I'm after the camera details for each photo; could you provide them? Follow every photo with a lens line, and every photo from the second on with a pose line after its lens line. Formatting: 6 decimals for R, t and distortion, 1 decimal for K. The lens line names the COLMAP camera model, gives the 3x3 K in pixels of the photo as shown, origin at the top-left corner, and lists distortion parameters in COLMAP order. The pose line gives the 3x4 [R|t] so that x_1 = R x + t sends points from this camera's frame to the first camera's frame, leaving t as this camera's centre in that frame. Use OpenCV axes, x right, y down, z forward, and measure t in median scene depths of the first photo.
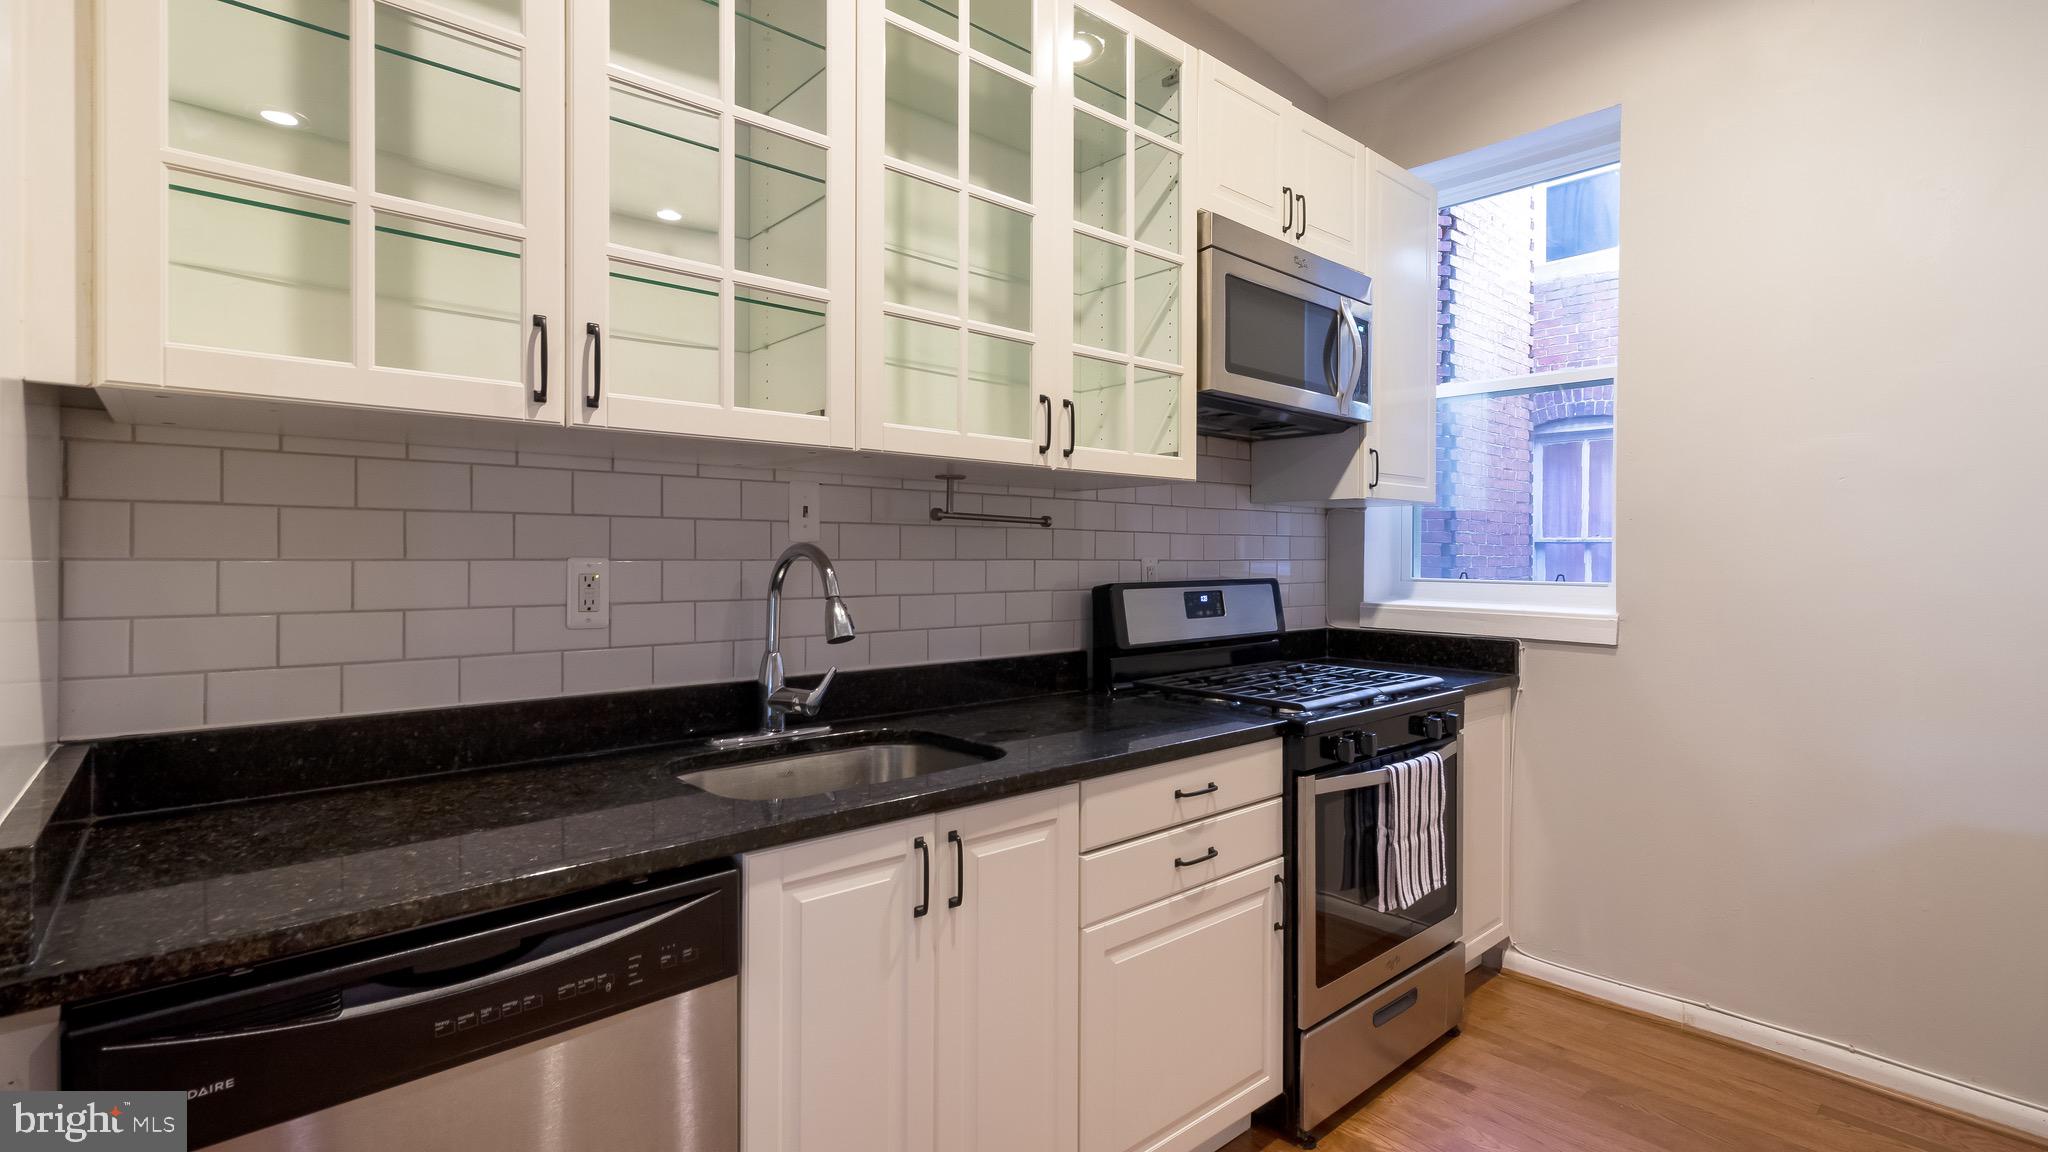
lens RADIAL K [[940.5, 0, 1031.9], [0, 940.5, 554.8], [0, 0, 1]] dist [0.002706, 0.000483]
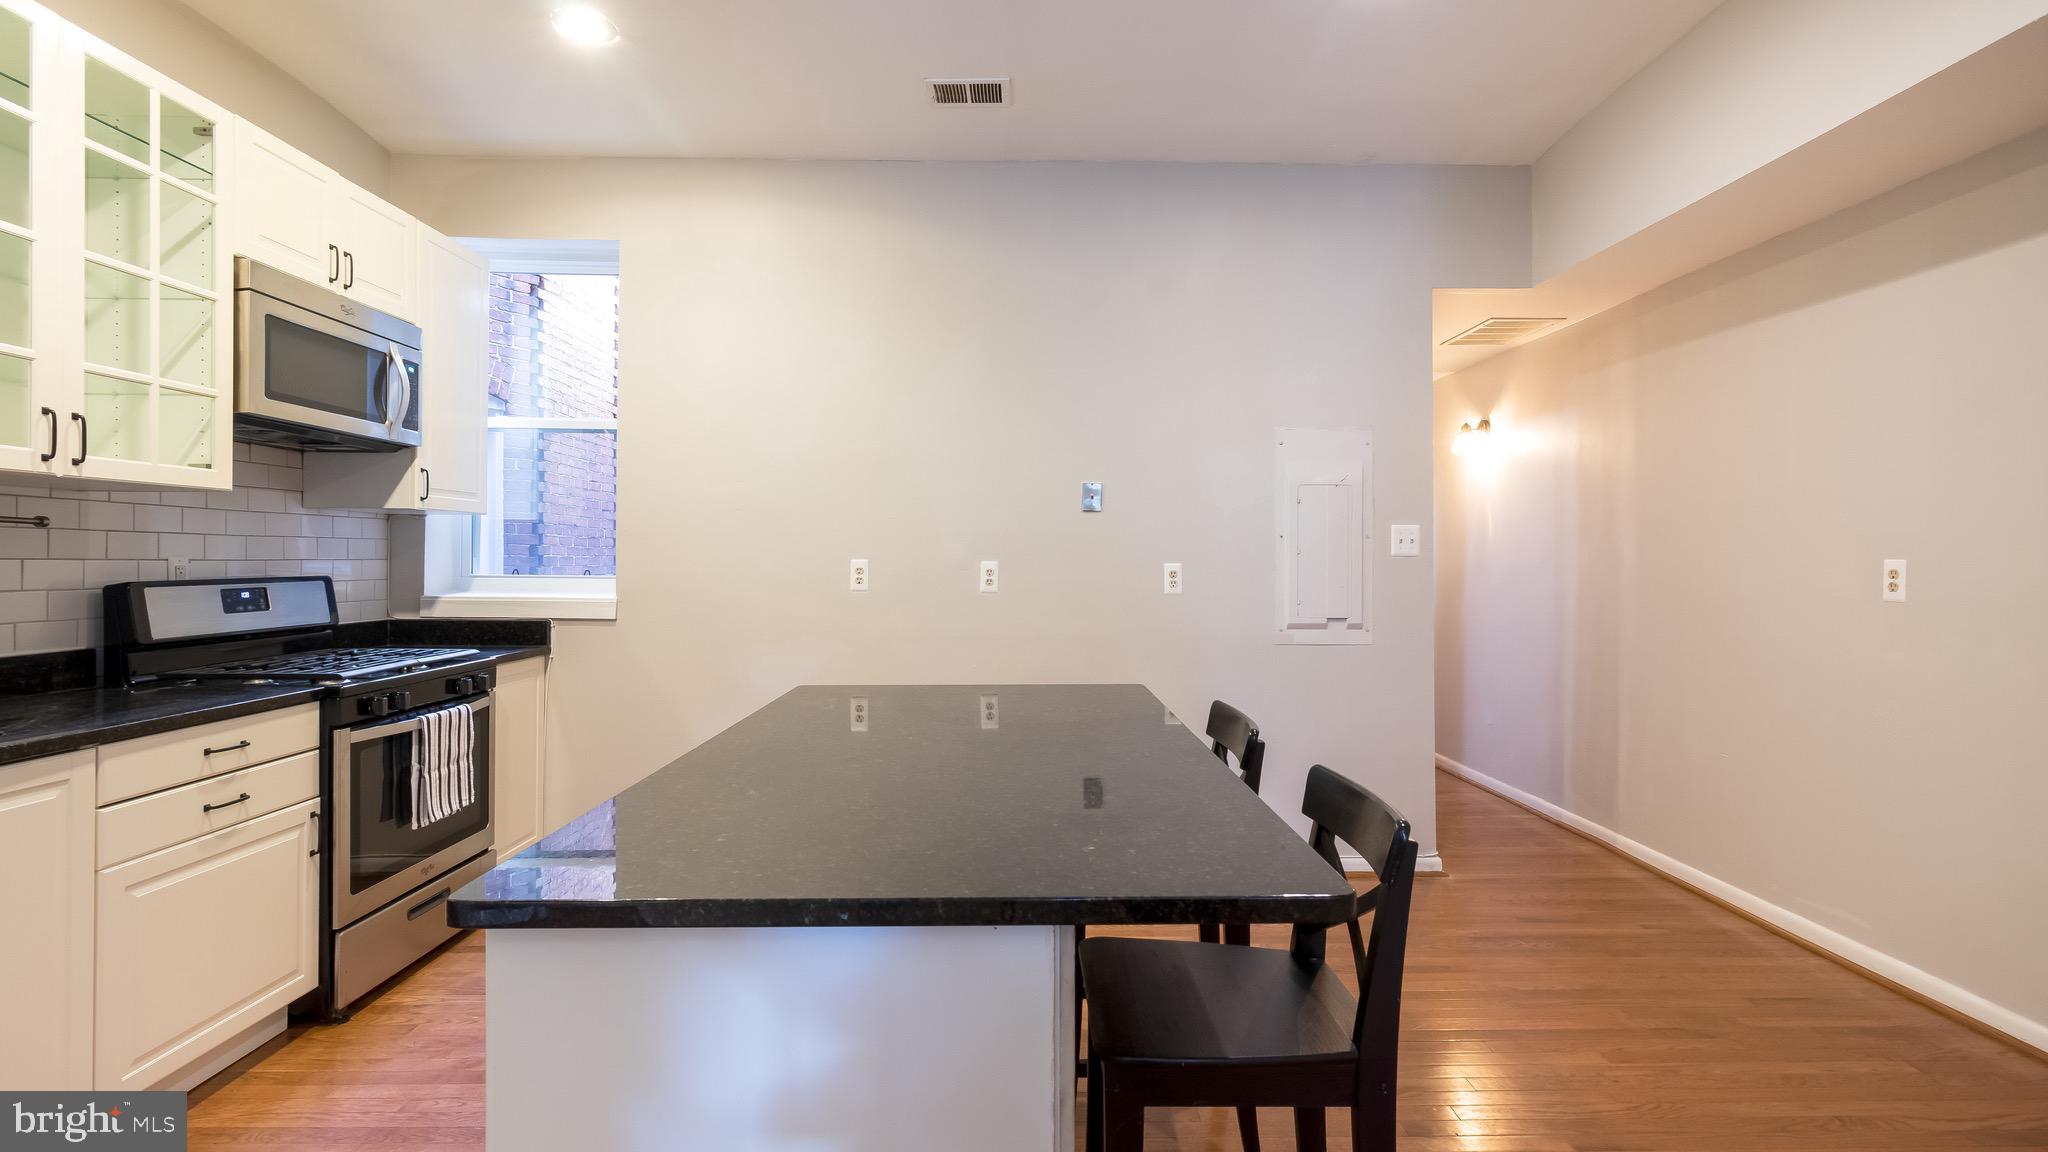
lens RADIAL K [[940.5, 0, 1020.5], [0, 940.5, 556.7], [0, 0, 1]] dist [0.002706, 0.000483]
pose [[0.659792, 0.001572, 0.751447, -0.053666], [-0.002828, 0.999996, 0.000391, -0.000846], [-0.751443, -0.002383, 0.659794, -0.473108]]
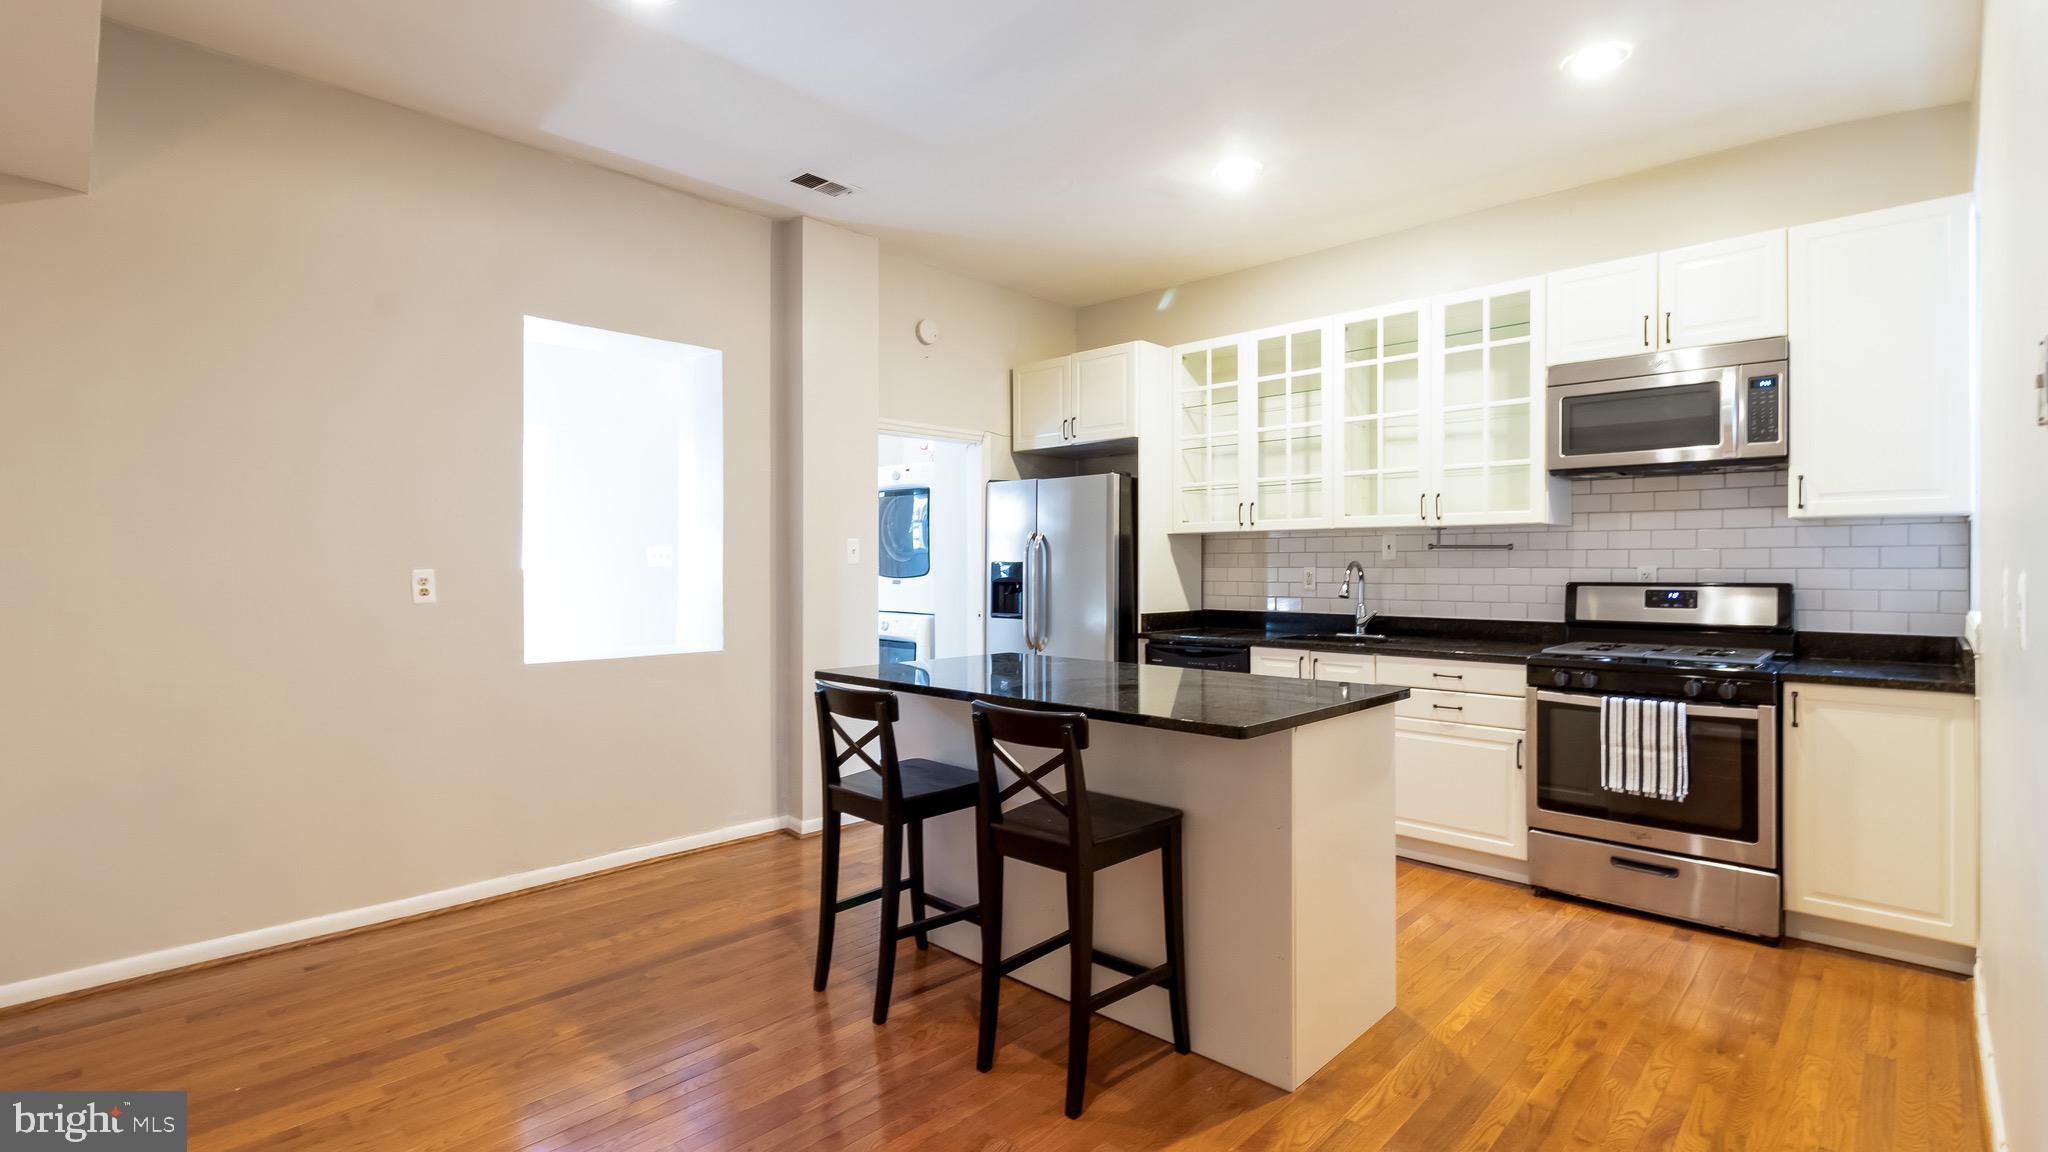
lens RADIAL K [[940.5, 0, 1036.8], [0, 940.5, 560.0], [0, 0, 1]] dist [0.002706, 0.000483]
pose [[0.091136, -0.009371, -0.995794, 1.797846], [0.002210, 0.999955, -0.009208, 0.005428], [0.995836, -0.001361, 0.091152, -0.095752]]
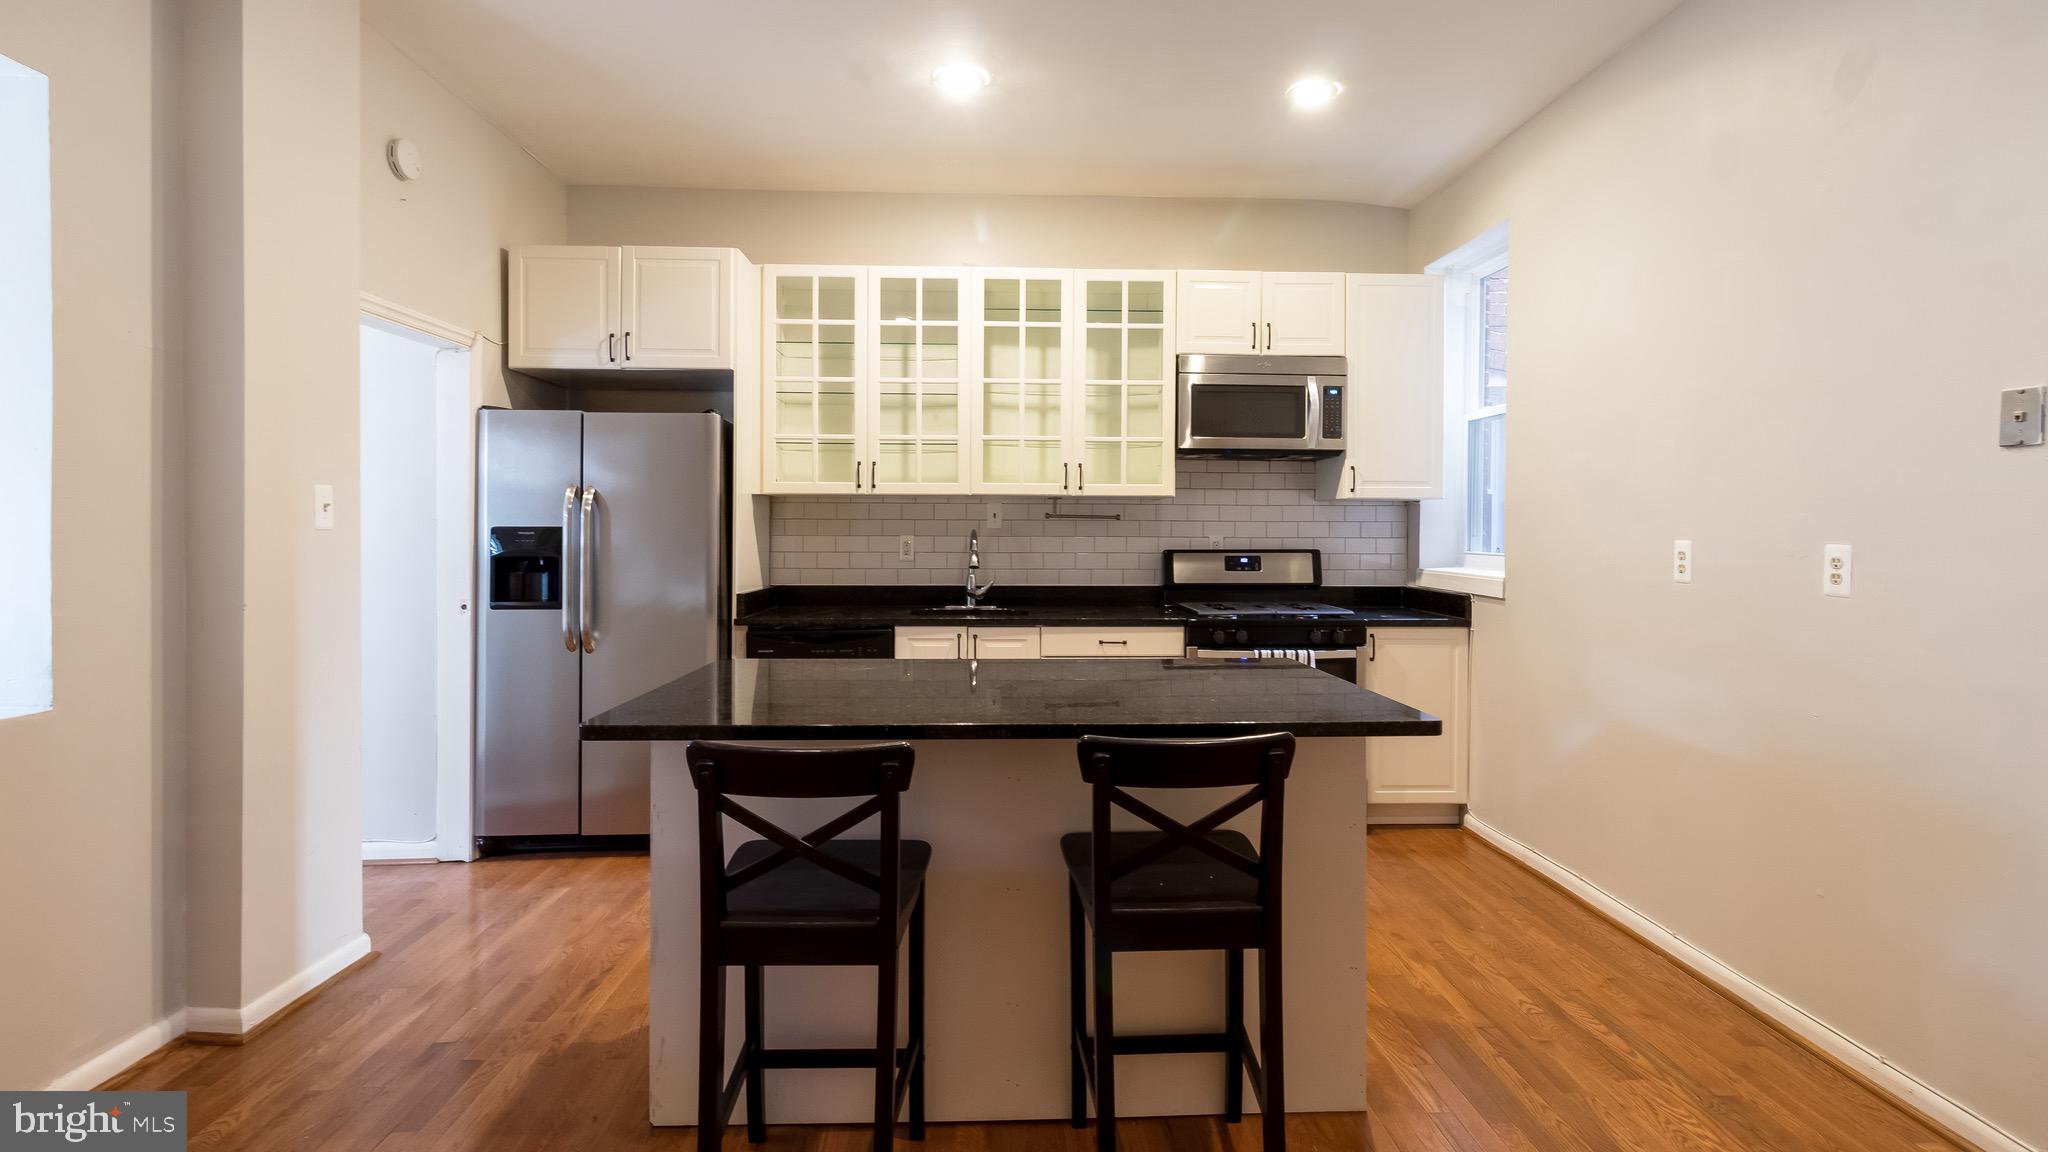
lens RADIAL K [[940.5, 0, 1032.7], [0, 940.5, 534.8], [0, 0, 1]] dist [0.002706, 0.000483]
pose [[0.772554, 0.001398, -0.634948, 1.151230], [-0.000720, 0.999999, 0.001326, -0.001371], [0.634949, -0.000567, 0.772554, -0.653922]]
